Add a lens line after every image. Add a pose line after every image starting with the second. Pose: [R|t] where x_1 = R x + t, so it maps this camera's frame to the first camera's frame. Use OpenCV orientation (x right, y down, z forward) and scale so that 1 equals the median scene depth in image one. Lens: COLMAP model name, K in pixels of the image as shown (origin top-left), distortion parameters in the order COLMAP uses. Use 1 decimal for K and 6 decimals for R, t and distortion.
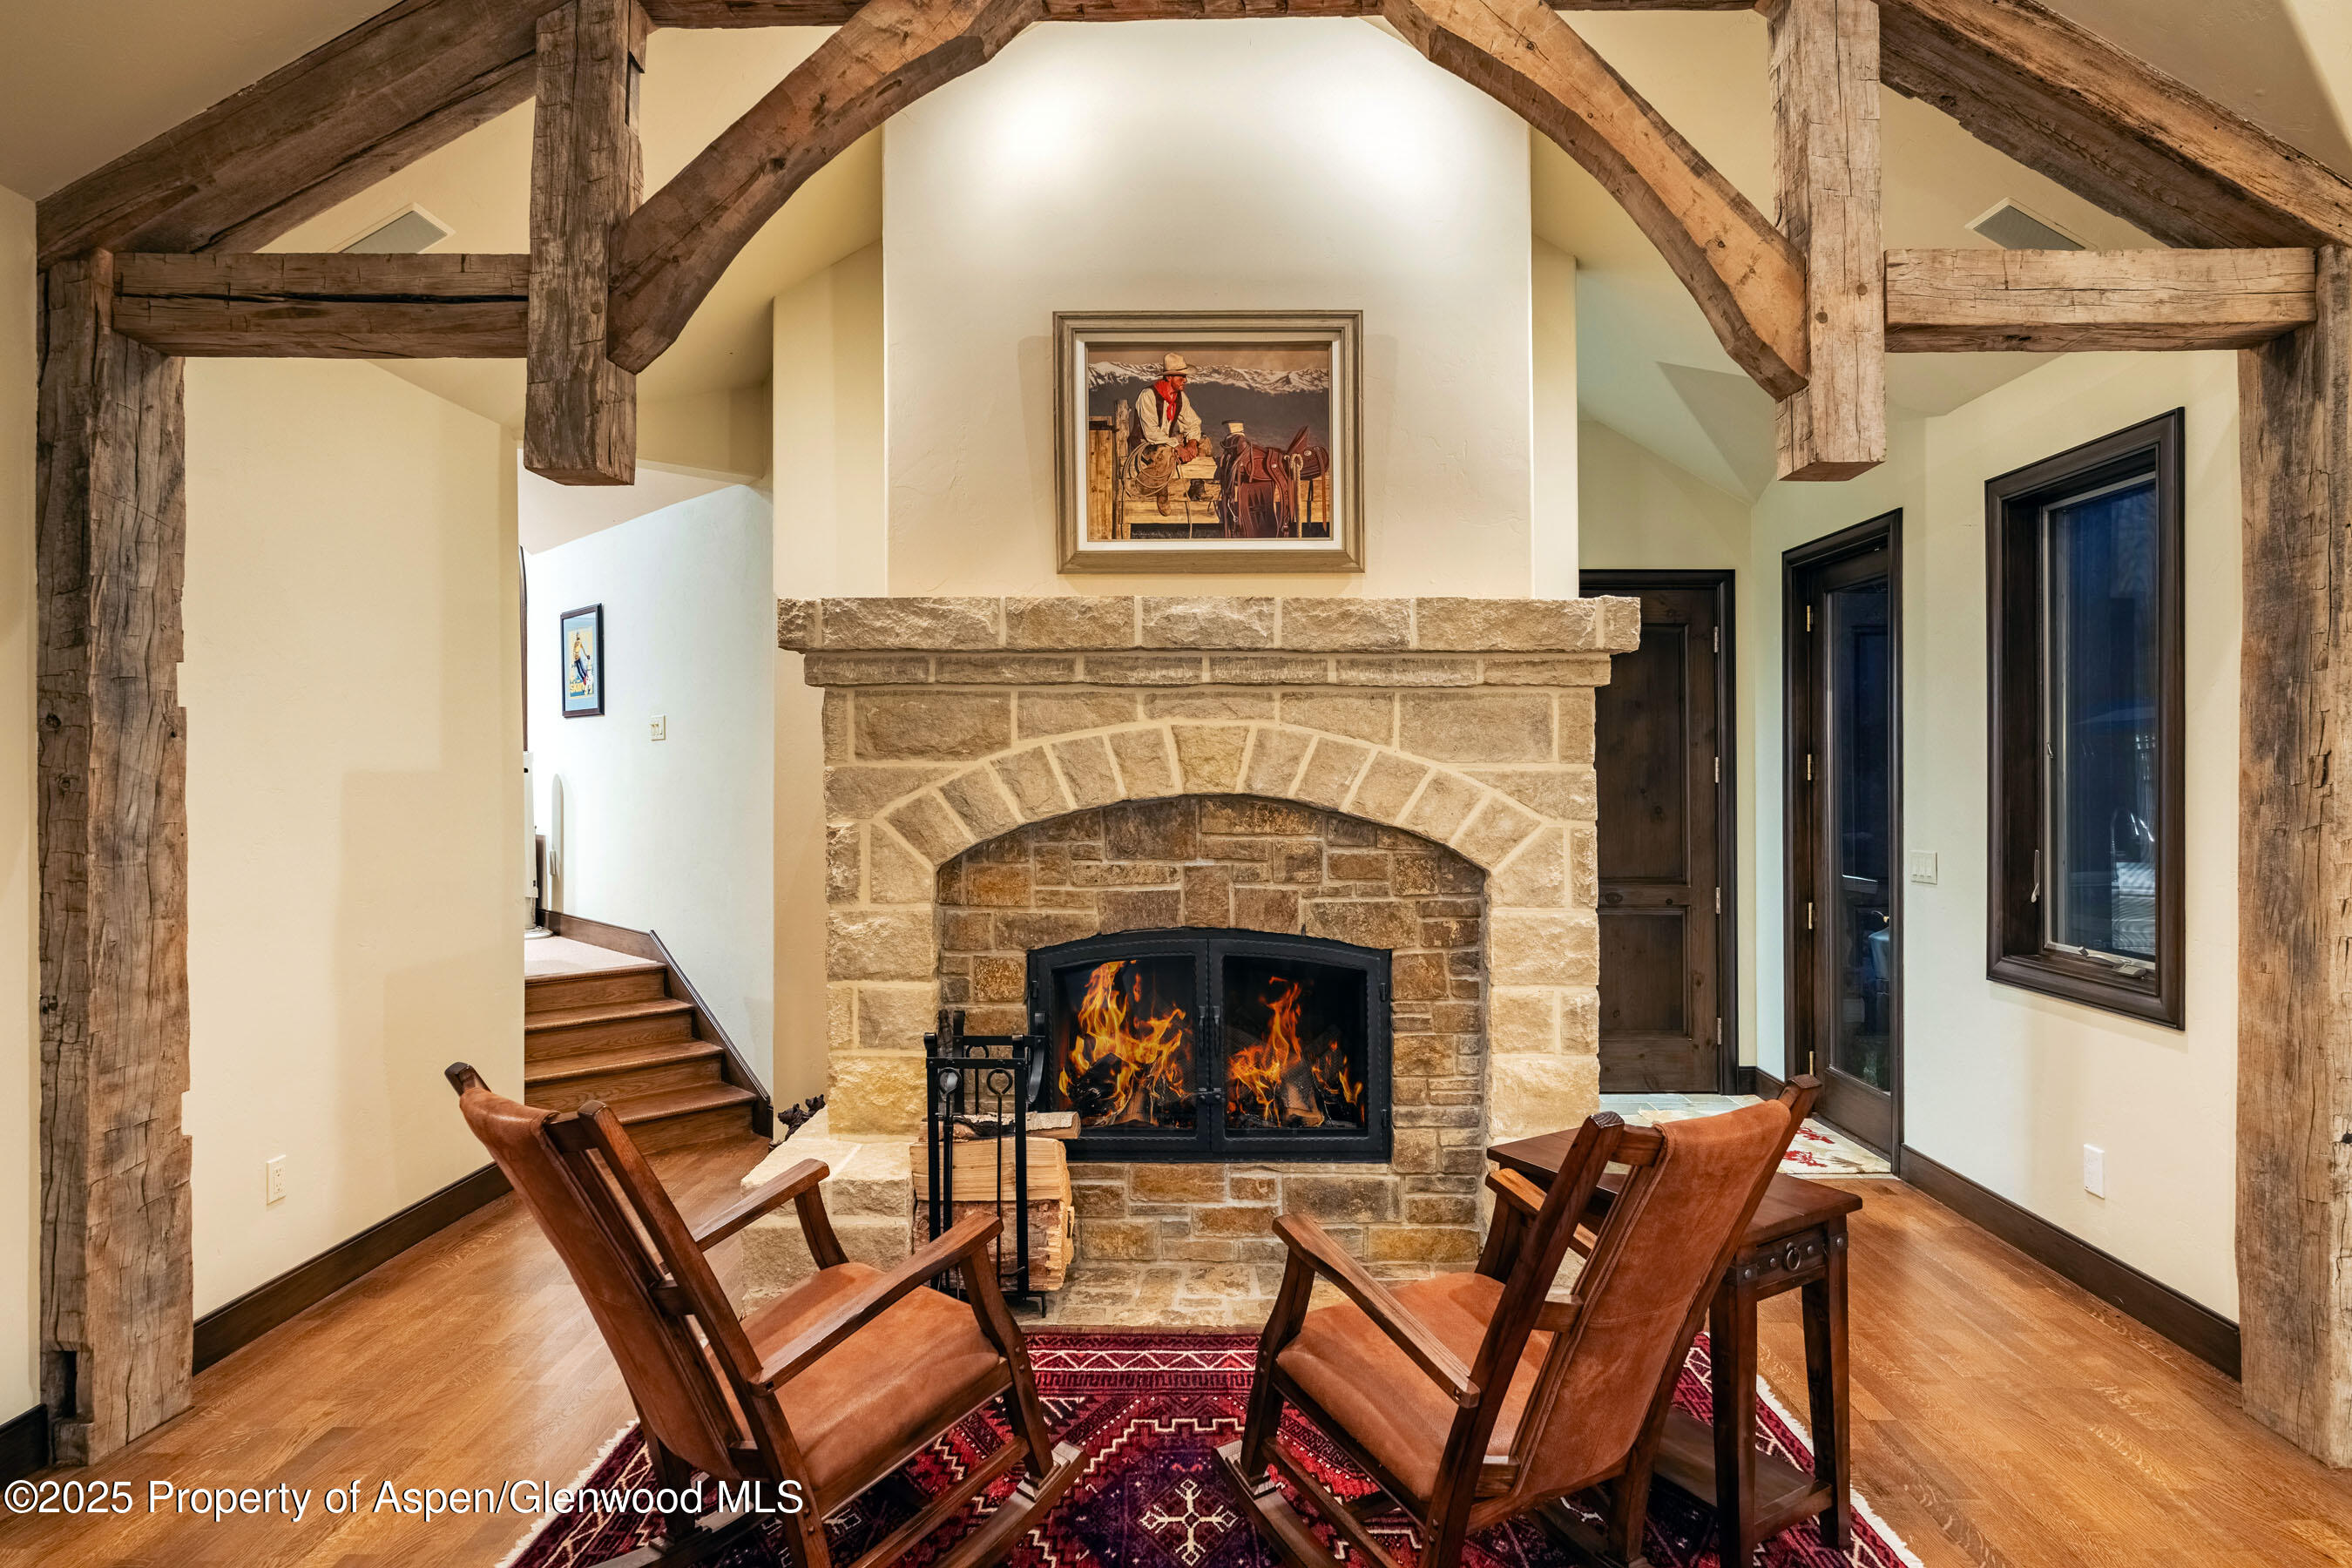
lens RADIAL K [[1330.2, 0, 1183.9], [0, 1330.2, 757.5], [0, 0, 1]] dist [-0.001345, 0.001543]
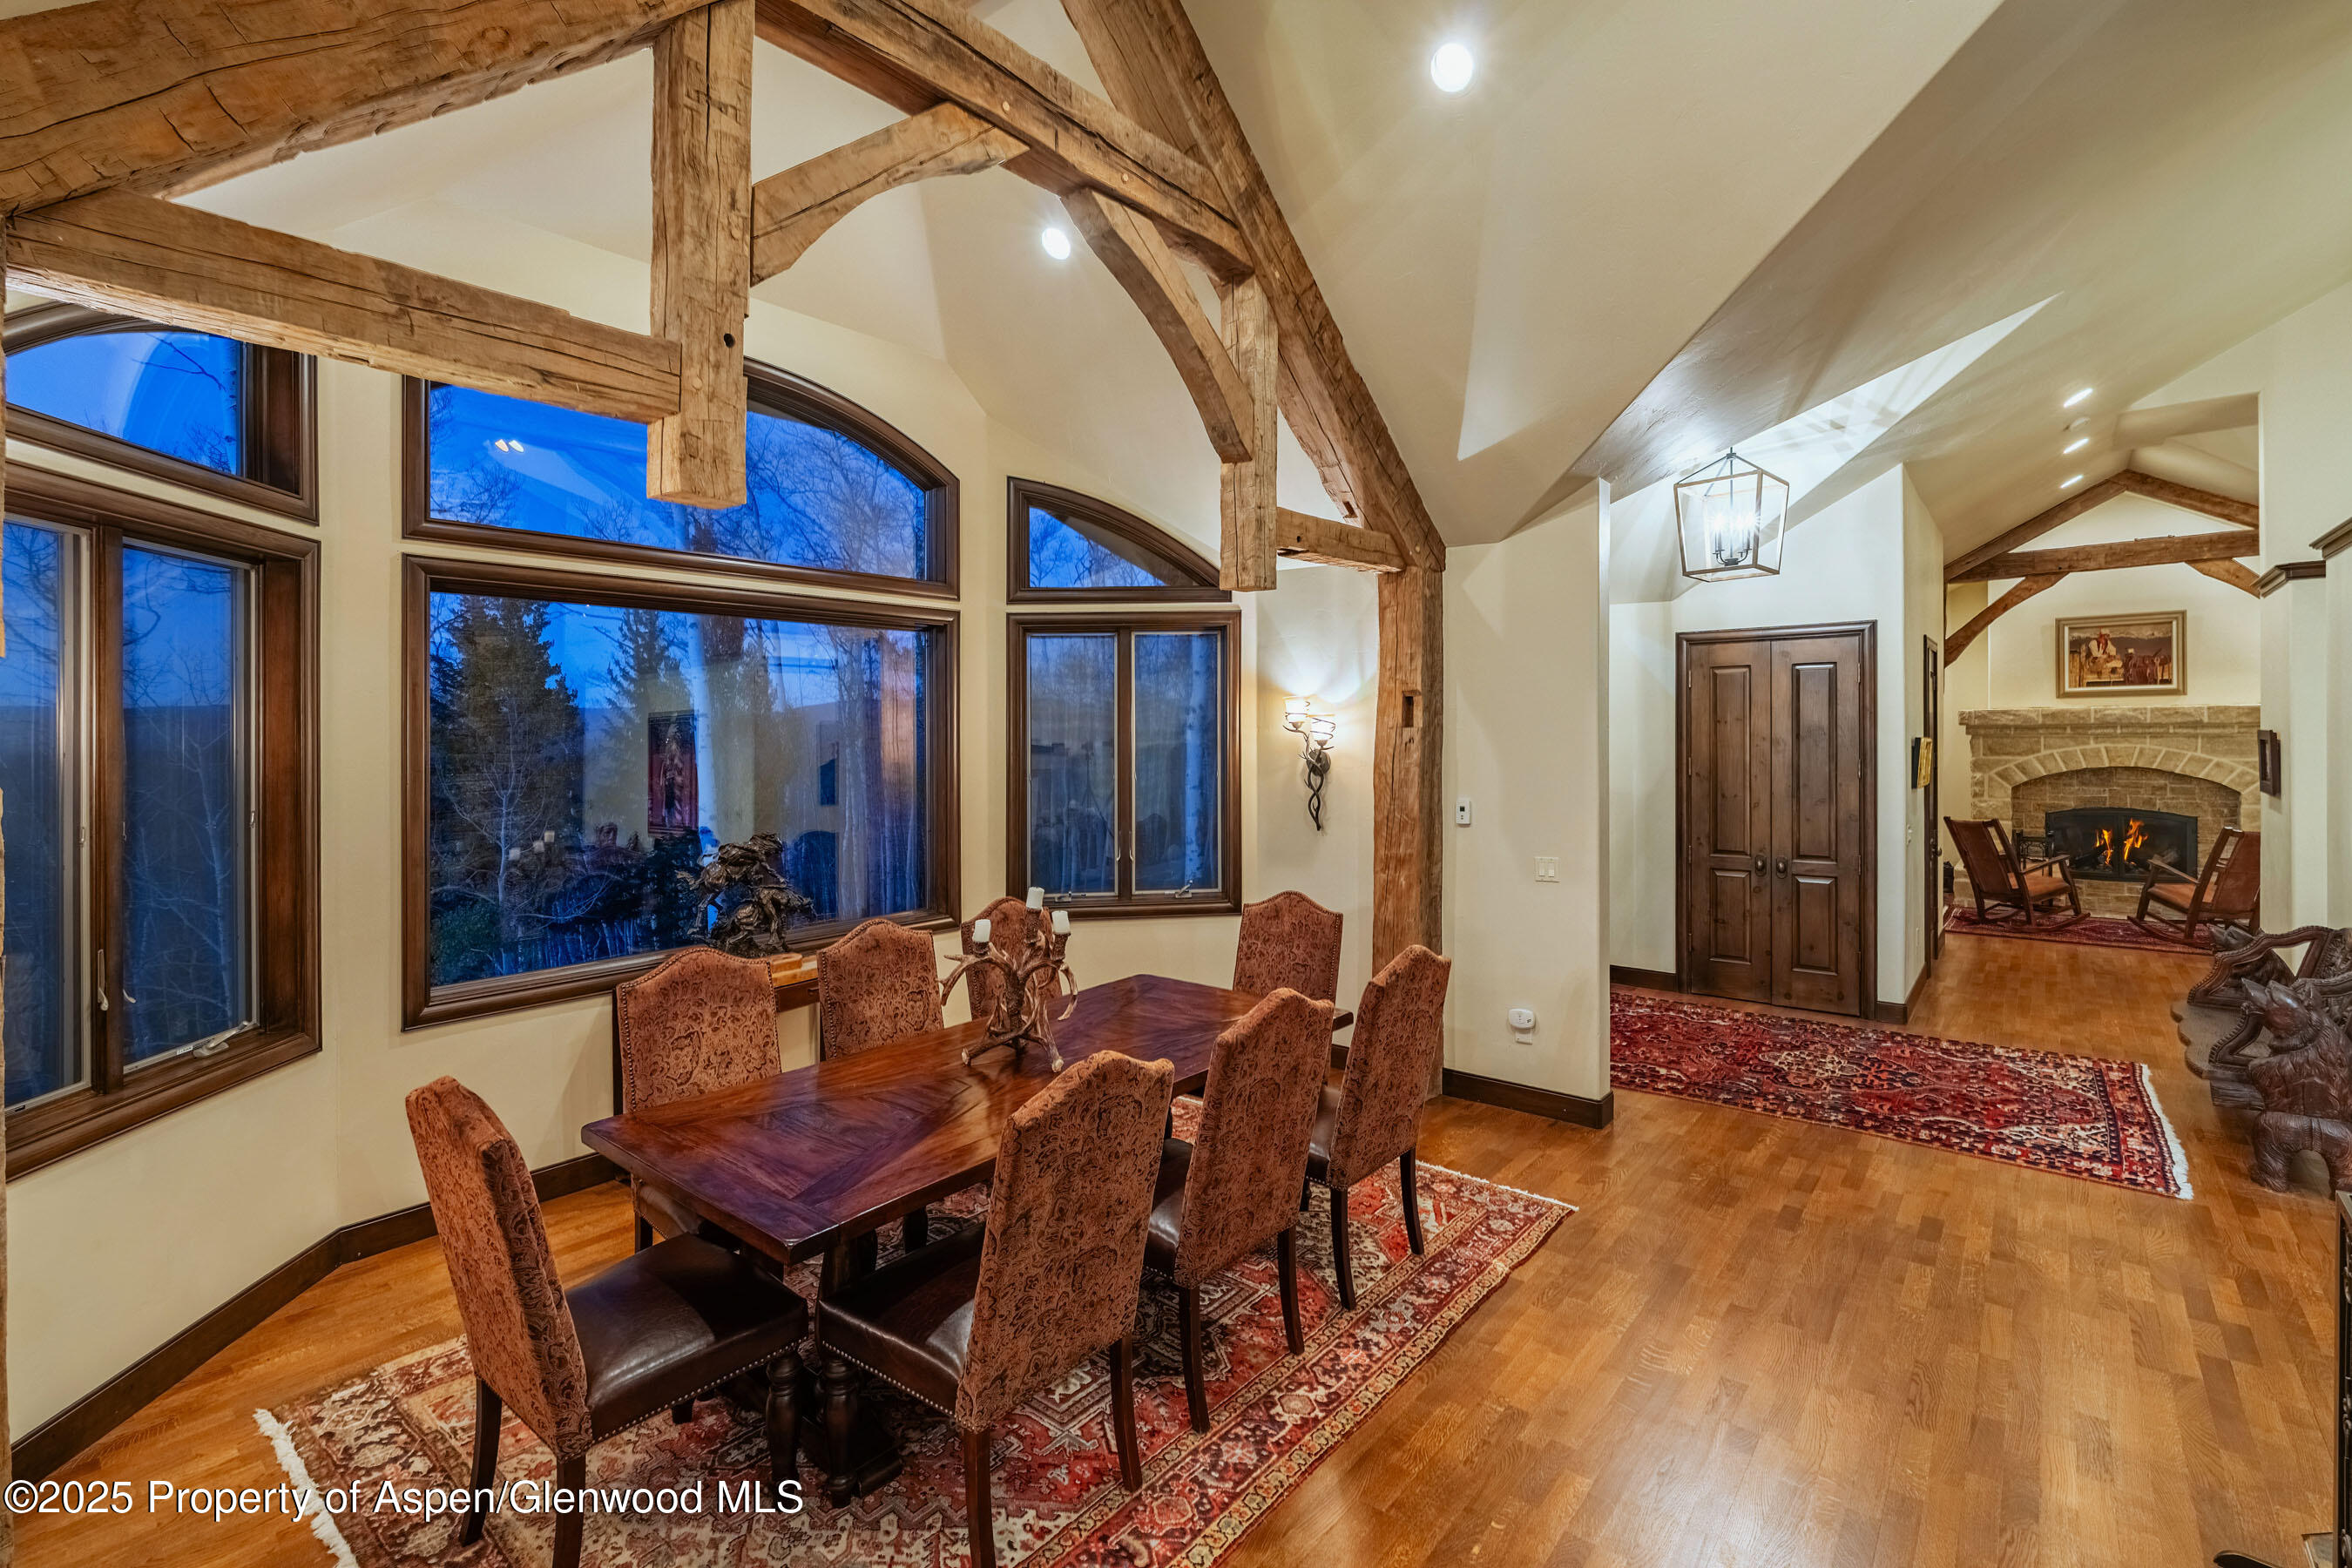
lens RADIAL K [[1030.0, 0, 1178.9], [0, 1030.0, 750.2], [0, 0, 1]] dist [-0.004606, -0.000284]
pose [[0.777083, 0.002677, -0.629393, -0.190043], [0.014908, 0.999632, 0.022658, -0.105115], [0.629222, -0.026990, 0.776757, -2.397361]]
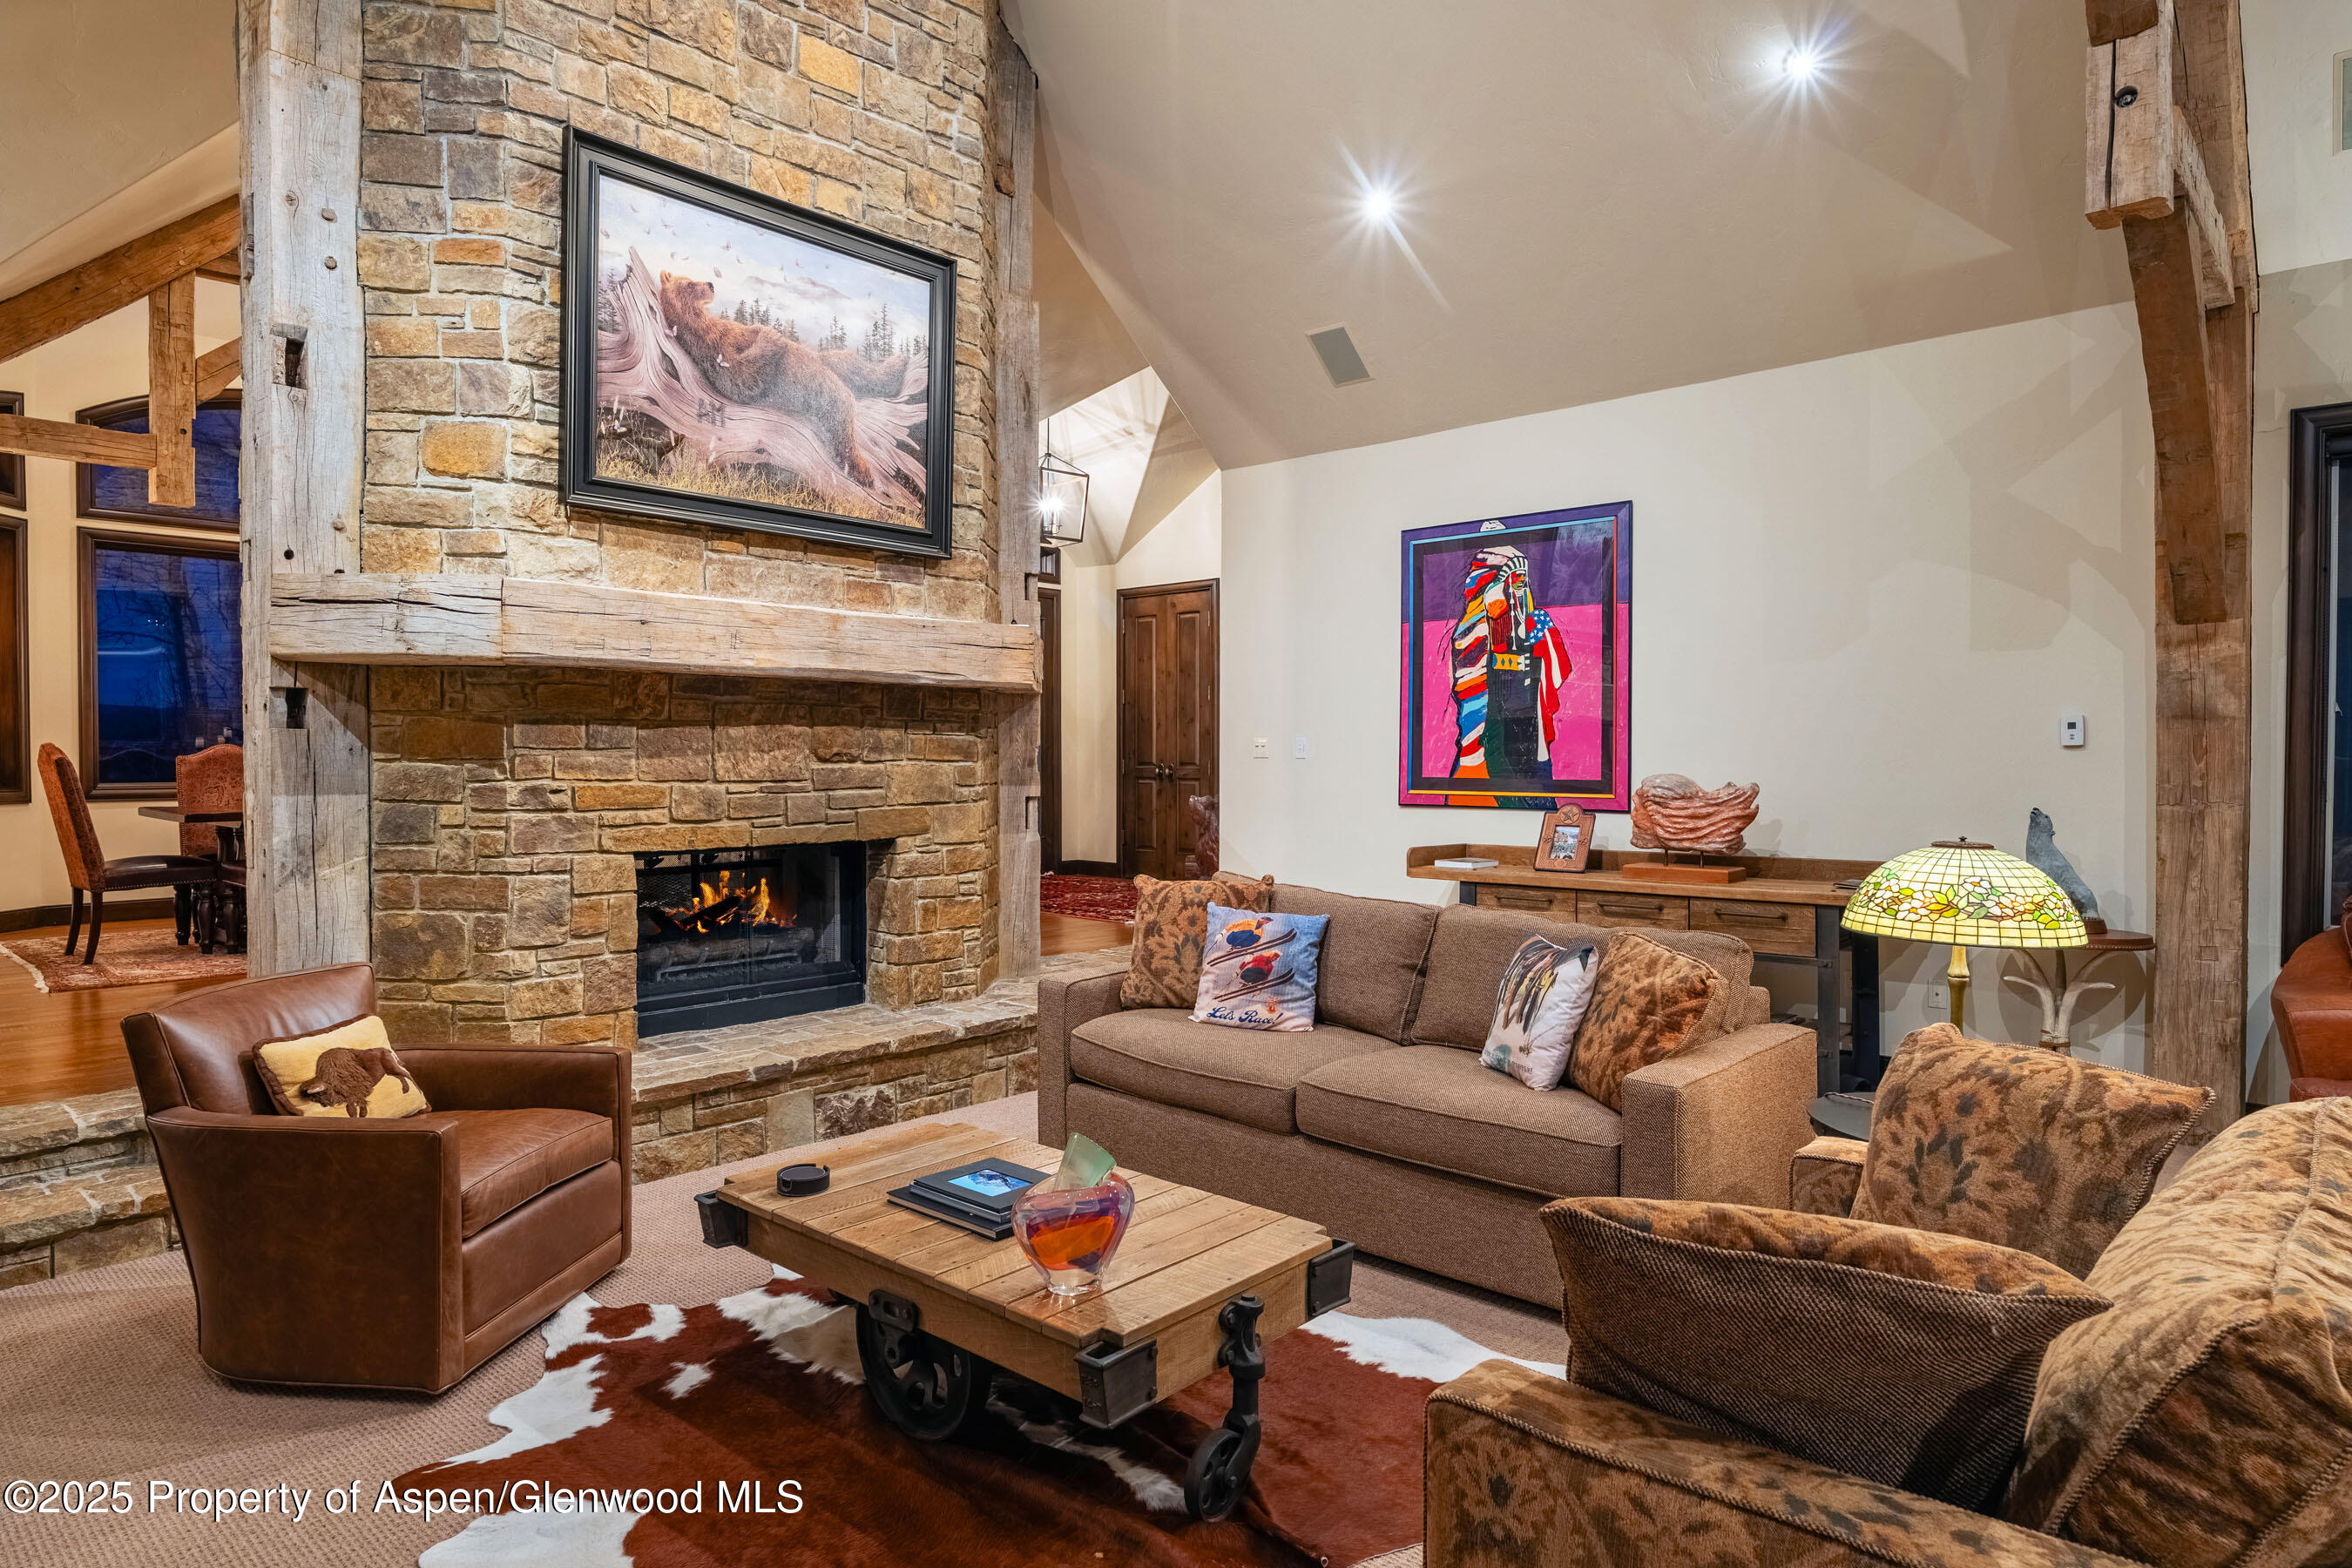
lens RADIAL K [[1330.2, 0, 1173.7], [0, 1330.2, 798.4], [0, 0, 1]] dist [-0.001345, 0.001543]
pose [[0.737562, 0.027918, -0.674703, 1.388664], [0.002042, 0.999048, 0.043572, 0.070734], [0.675277, -0.033515, 0.736803, -2.508558]]
